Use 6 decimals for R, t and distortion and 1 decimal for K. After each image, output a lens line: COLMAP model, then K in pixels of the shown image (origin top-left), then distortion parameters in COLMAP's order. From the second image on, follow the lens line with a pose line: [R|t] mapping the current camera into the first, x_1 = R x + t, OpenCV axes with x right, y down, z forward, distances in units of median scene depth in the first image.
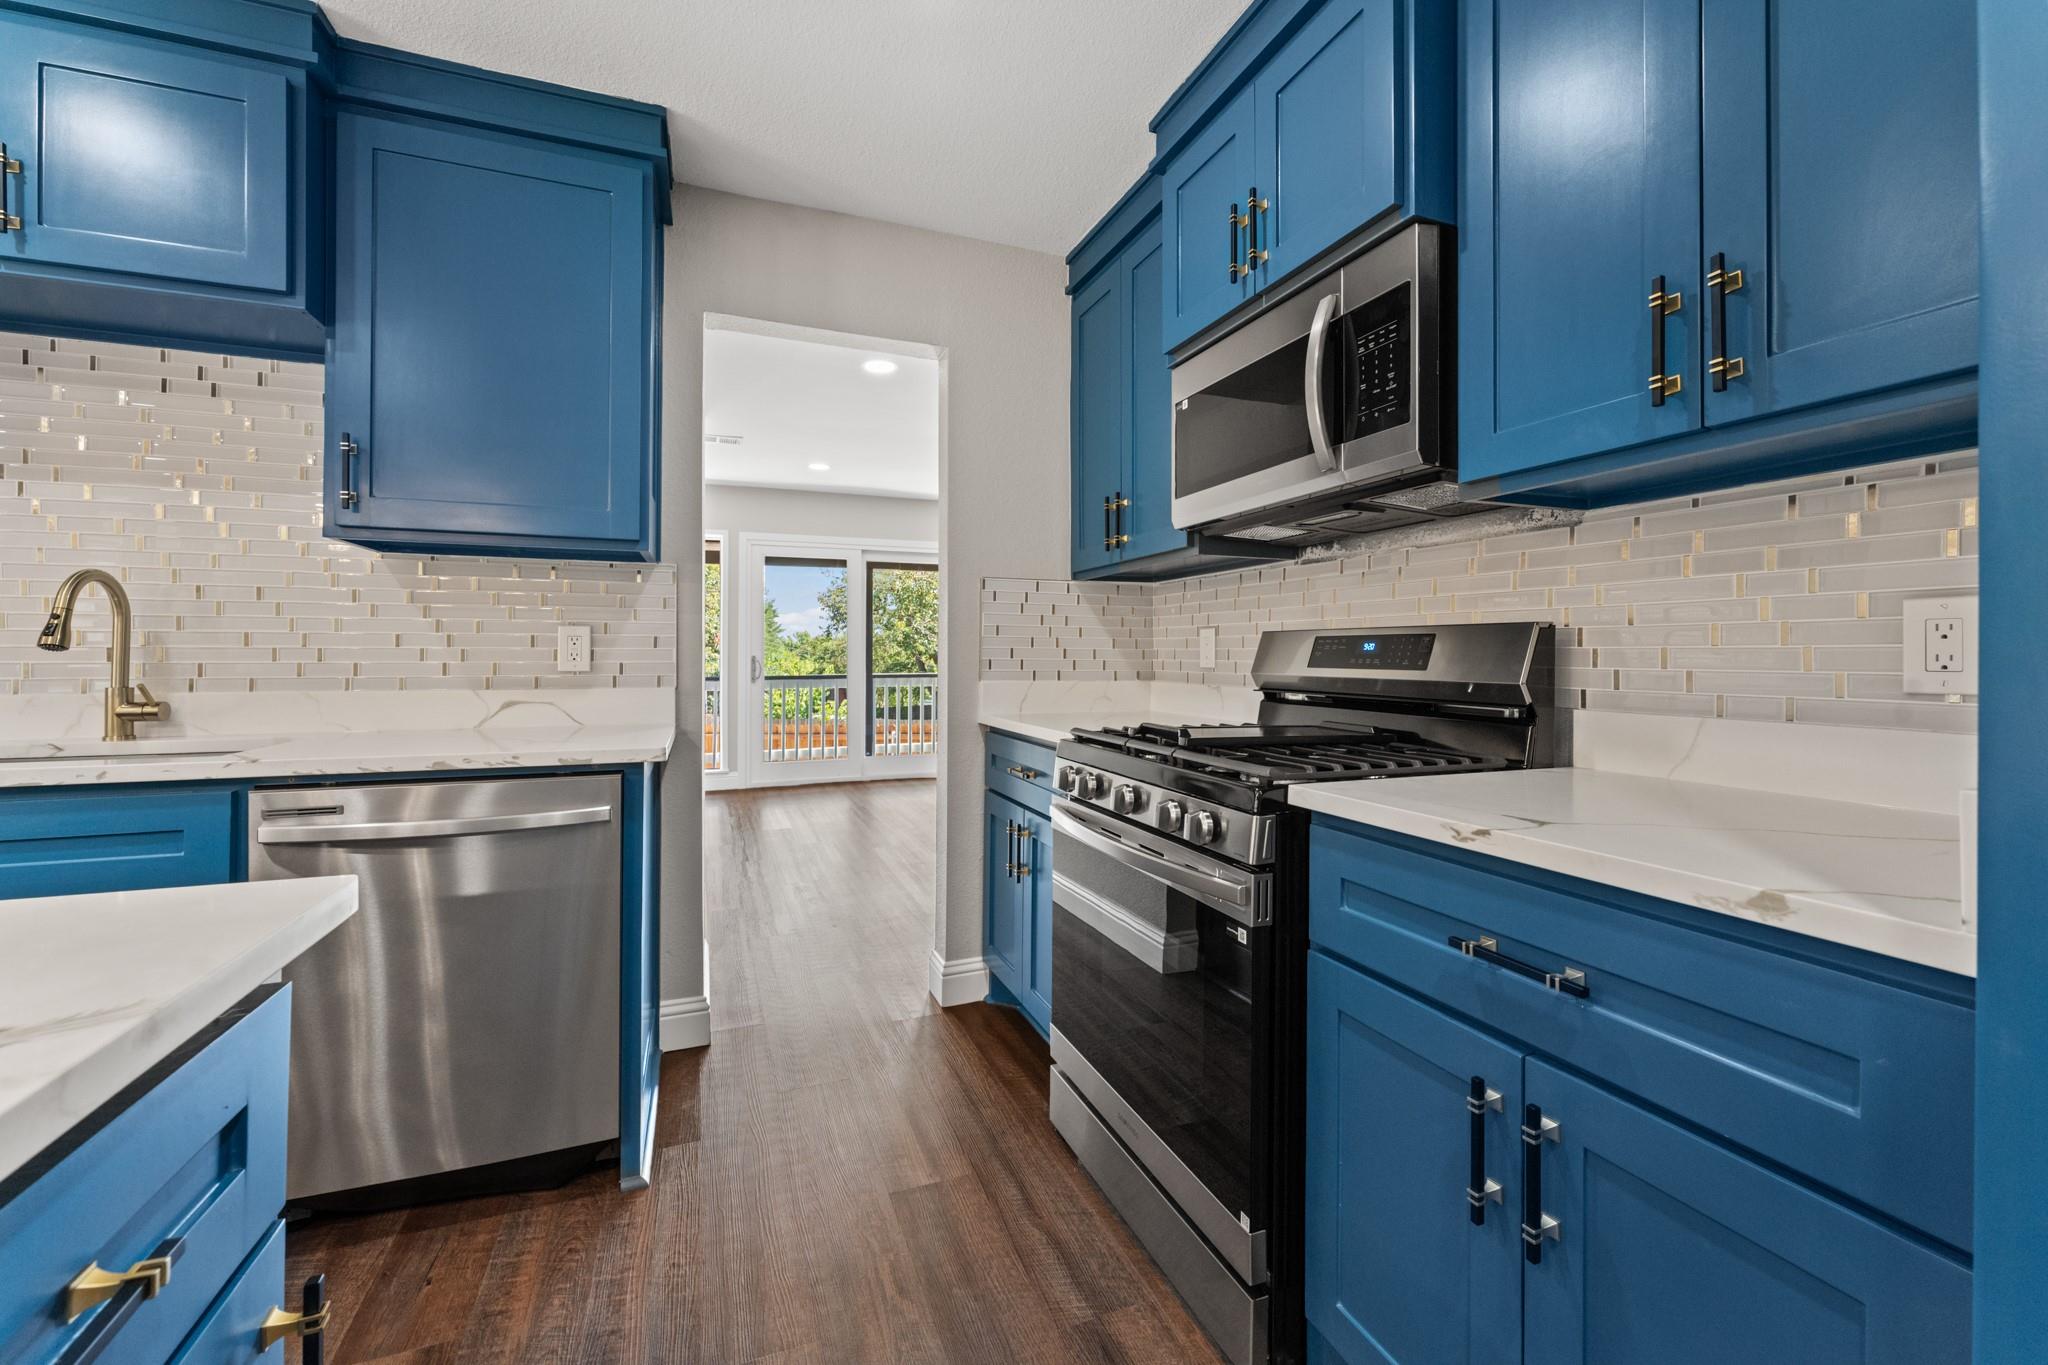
lens RADIAL K [[829.7, 0, 1017.7], [0, 829.7, 634.3], [0, 0, 1]] dist [0.003363, 0.000045]
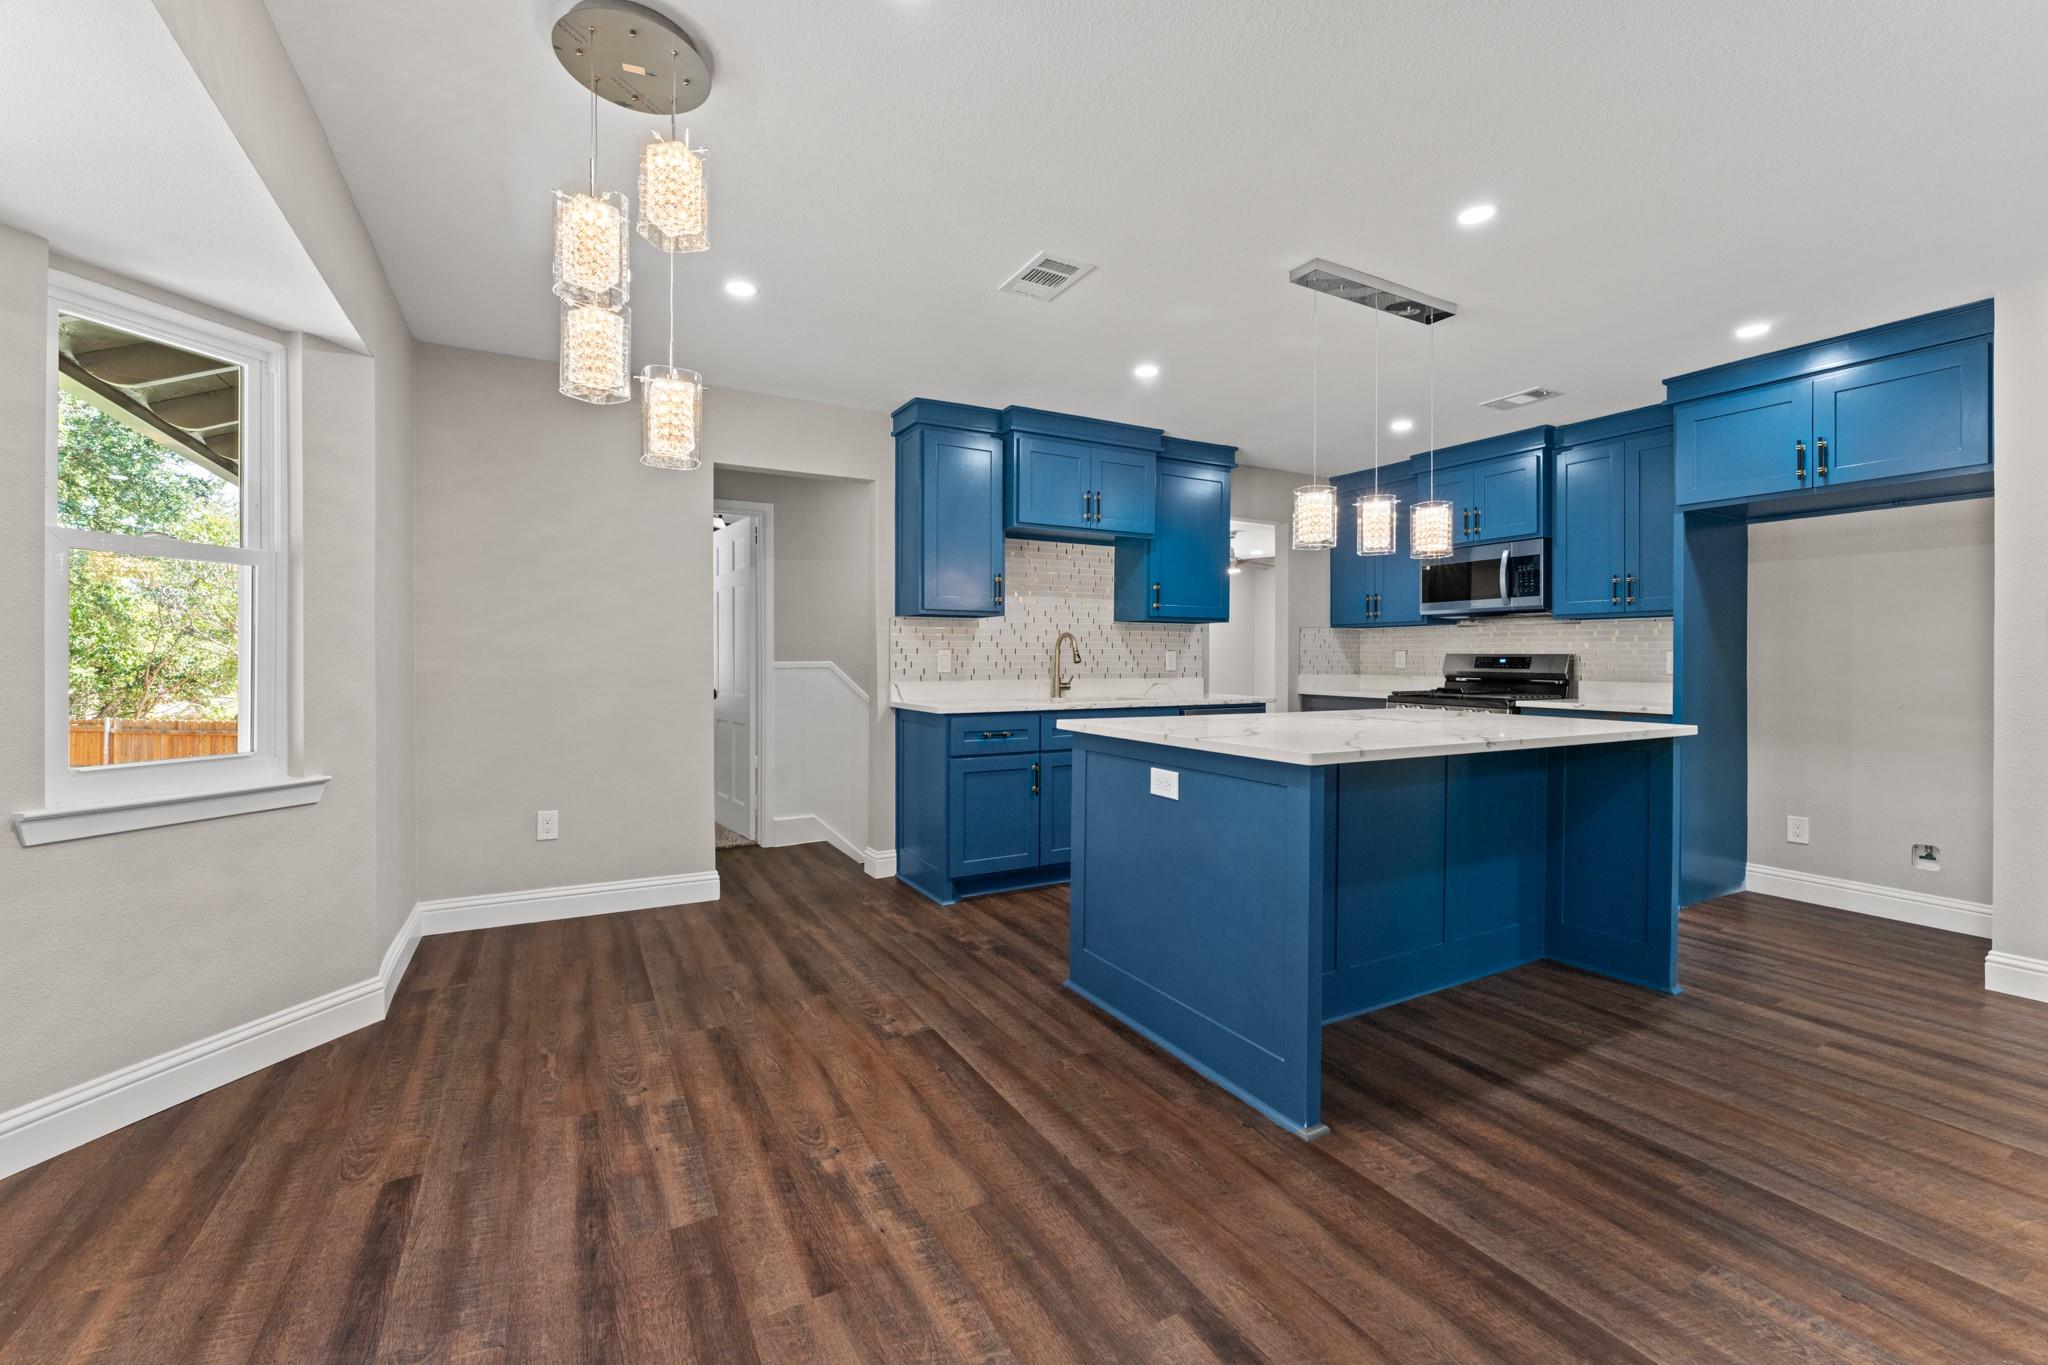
lens RADIAL K [[818.4, 0, 1016.4], [0, 818.4, 653.3], [0, 0, 1]] dist [-0.000868, 0.000036]
pose [[0.991116, -0.000413, 0.132999, -1.423809], [-0.002569, 0.999749, 0.022247, -0.061096], [-0.132975, -0.022391, 0.990866, -1.382276]]
